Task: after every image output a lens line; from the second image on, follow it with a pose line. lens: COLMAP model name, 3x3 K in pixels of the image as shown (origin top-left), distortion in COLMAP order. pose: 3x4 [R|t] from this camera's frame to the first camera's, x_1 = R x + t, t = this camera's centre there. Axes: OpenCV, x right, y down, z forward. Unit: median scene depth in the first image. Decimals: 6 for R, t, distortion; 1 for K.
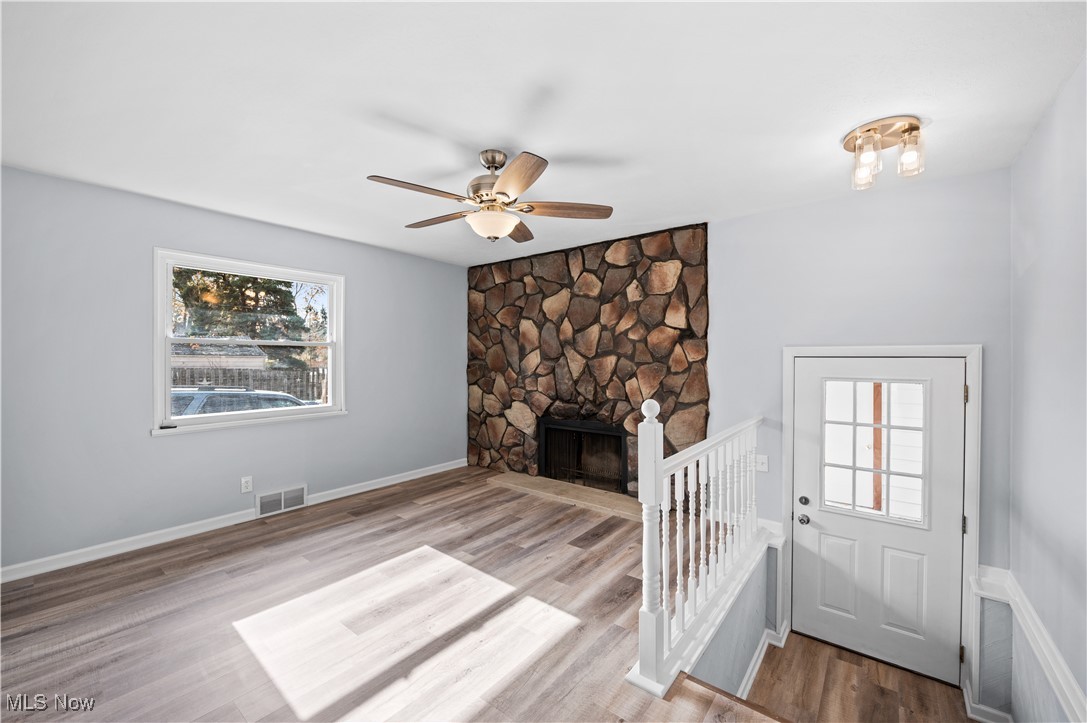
lens RADIAL K [[436.0, 0, 543.7], [0, 436.0, 359.1], [0, 0, 1]] dist [-0.009931, 0.000424]
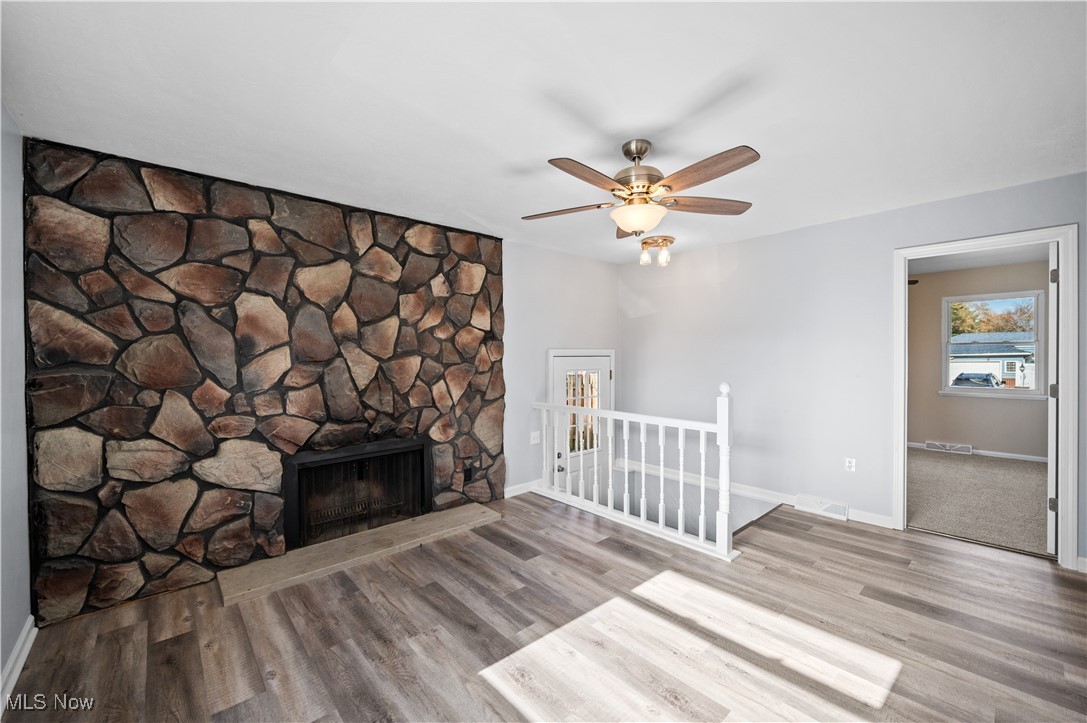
lens RADIAL K [[436.0, 0, 548.7], [0, 436.0, 359.6], [0, 0, 1]] dist [-0.009931, 0.000424]
pose [[0.156388, -0.011240, 0.987632, -0.650164], [0.010929, 0.999894, 0.009649, -0.006648], [-0.987635, 0.009285, 0.156494, 0.622535]]
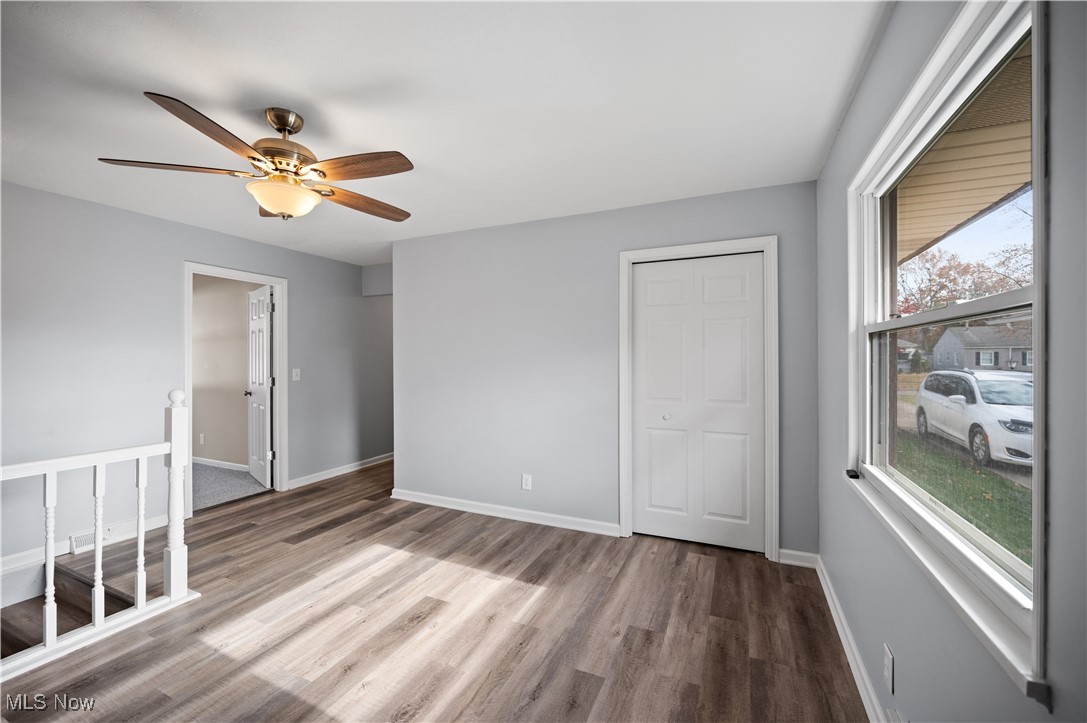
lens RADIAL K [[436.0, 0, 544.9], [0, 436.0, 355.7], [0, 0, 1]] dist [-0.009931, 0.000424]
pose [[-0.969074, 0.000224, -0.246770, -0.233831], [0.000107, 1.000000, 0.000488, -0.005913], [0.246770, 0.000447, -0.969074, 1.149448]]
